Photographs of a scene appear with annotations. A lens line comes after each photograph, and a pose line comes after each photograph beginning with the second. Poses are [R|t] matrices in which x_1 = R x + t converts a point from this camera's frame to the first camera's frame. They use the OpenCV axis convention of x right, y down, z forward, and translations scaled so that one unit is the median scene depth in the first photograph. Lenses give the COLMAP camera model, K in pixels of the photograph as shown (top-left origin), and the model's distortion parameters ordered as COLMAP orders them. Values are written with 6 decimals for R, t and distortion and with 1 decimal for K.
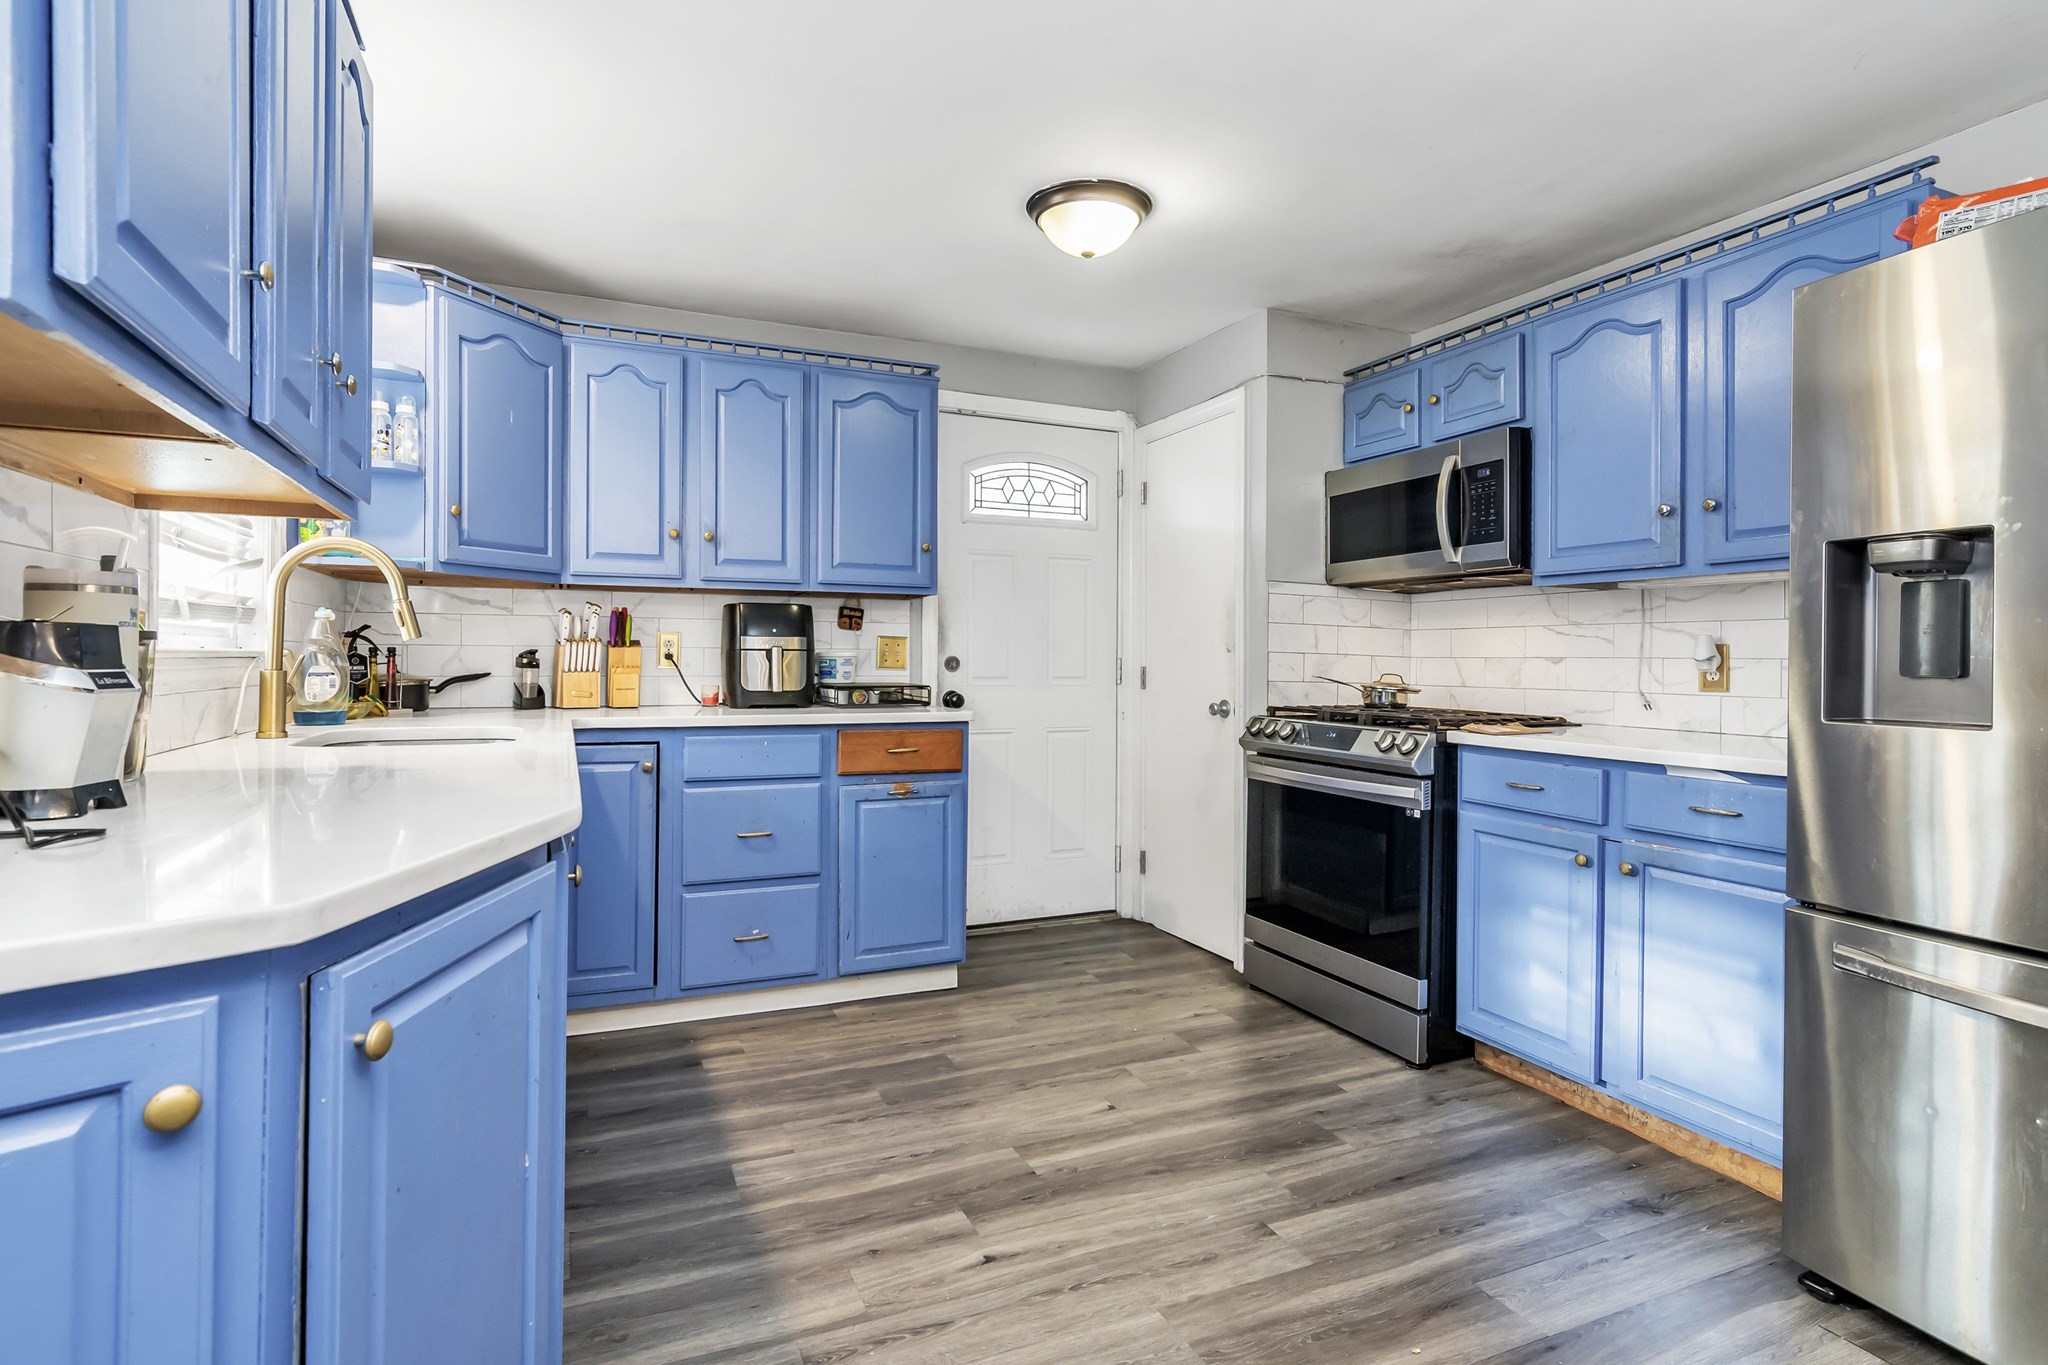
lens RADIAL K [[996.0, 0, 1033.5], [0, 996.0, 662.9], [0, 0, 1]] dist [0.000279, 0.001212]
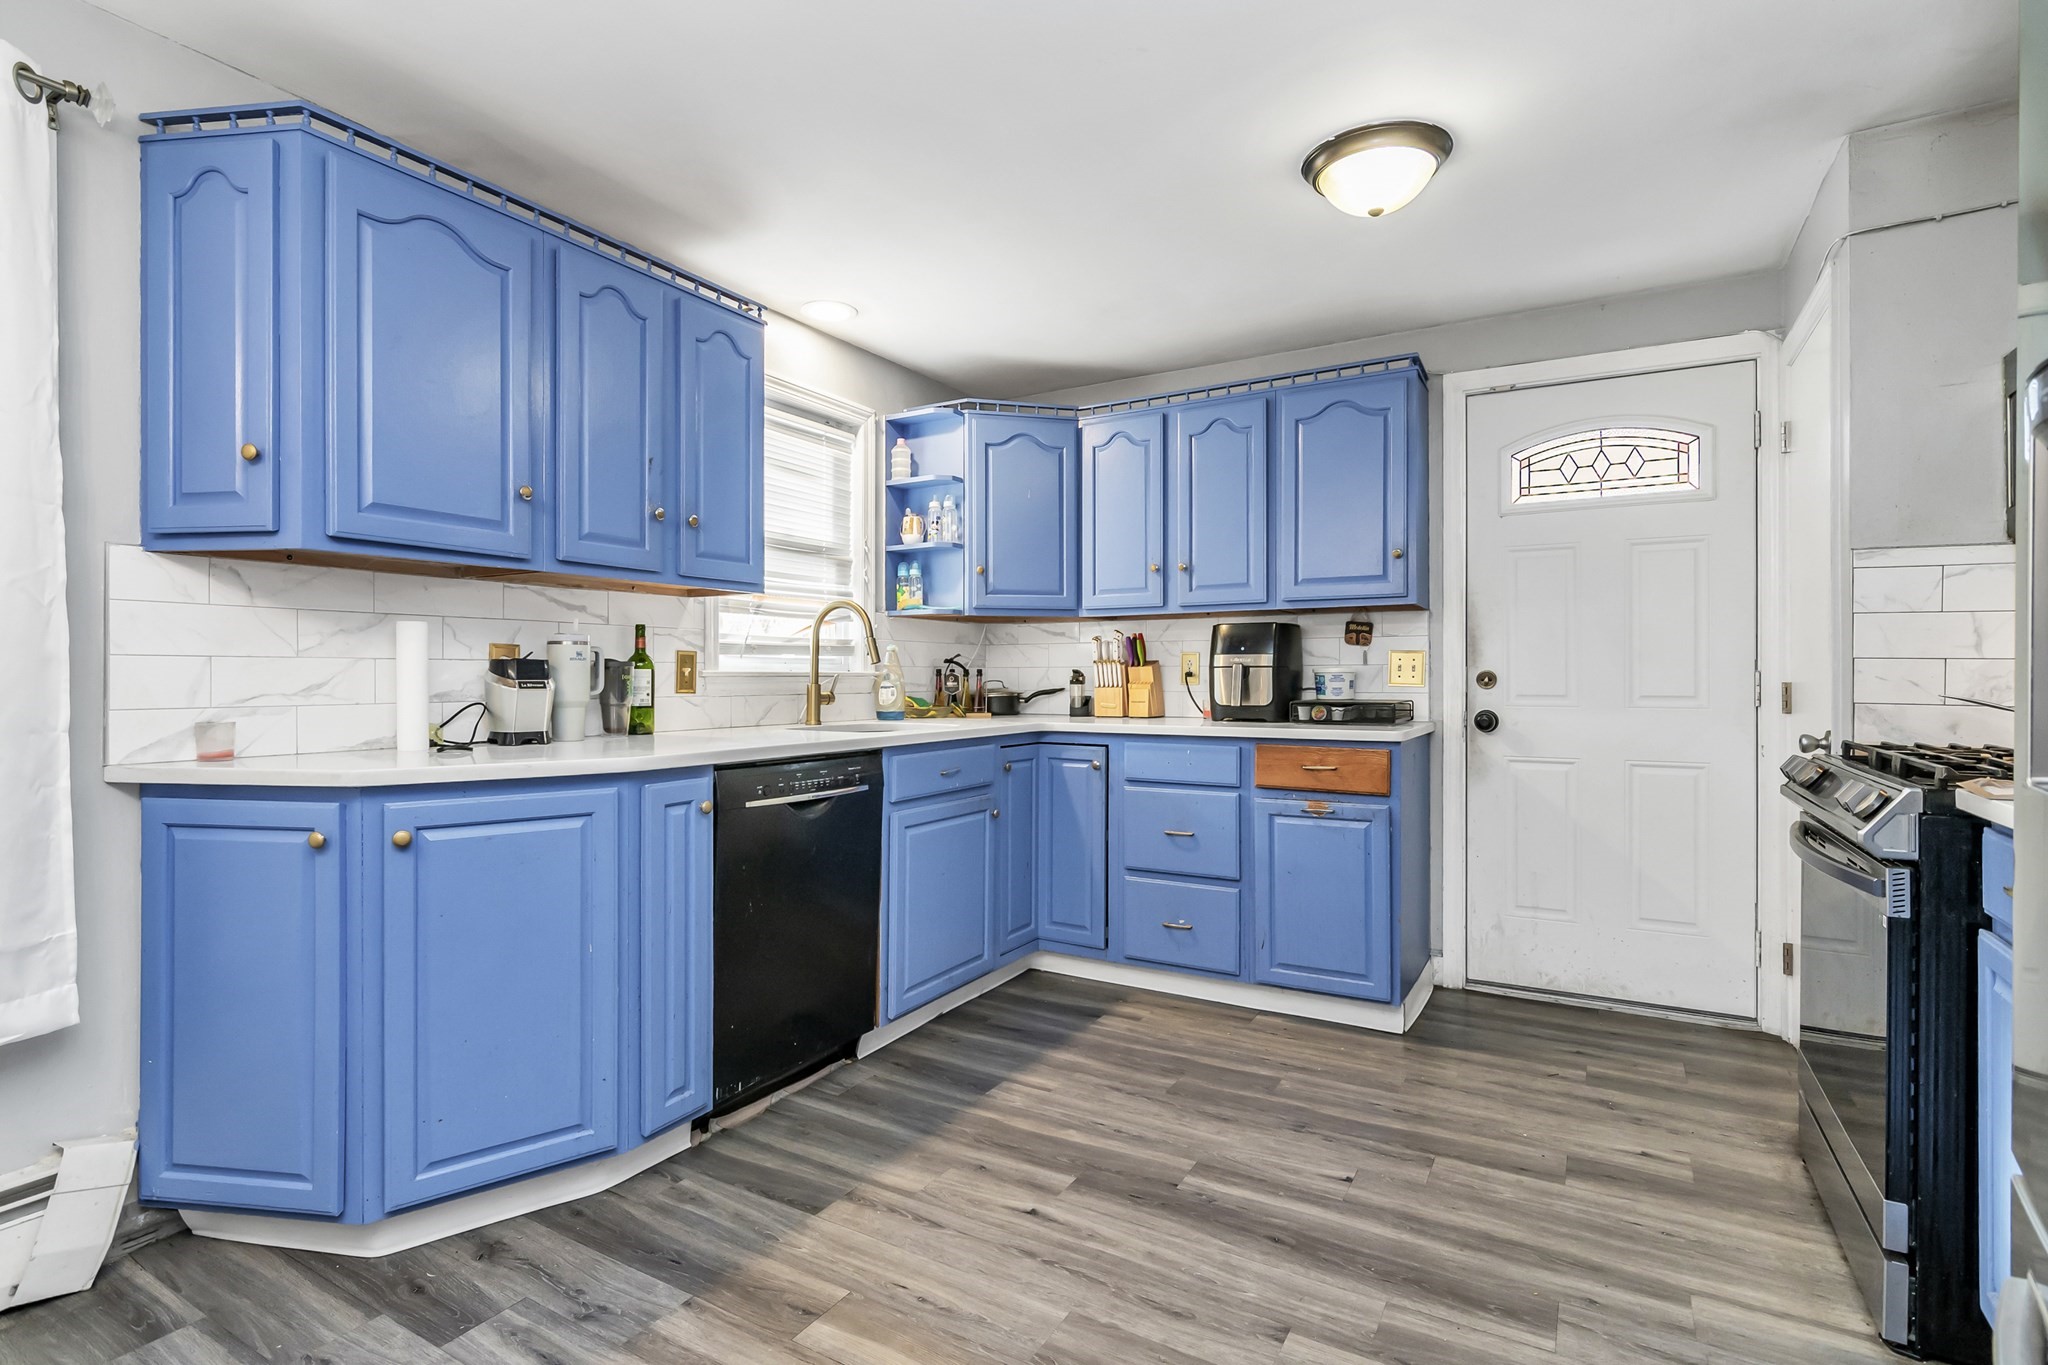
lens RADIAL K [[996.0, 0, 1015.9], [0, 996.0, 679.7], [0, 0, 1]] dist [0.000279, 0.001212]
pose [[0.588474, -0.005514, -0.808497, 0.497347], [0.001918, 0.999983, -0.005424, 0.006423], [0.808514, 0.001642, 0.588475, 0.194353]]
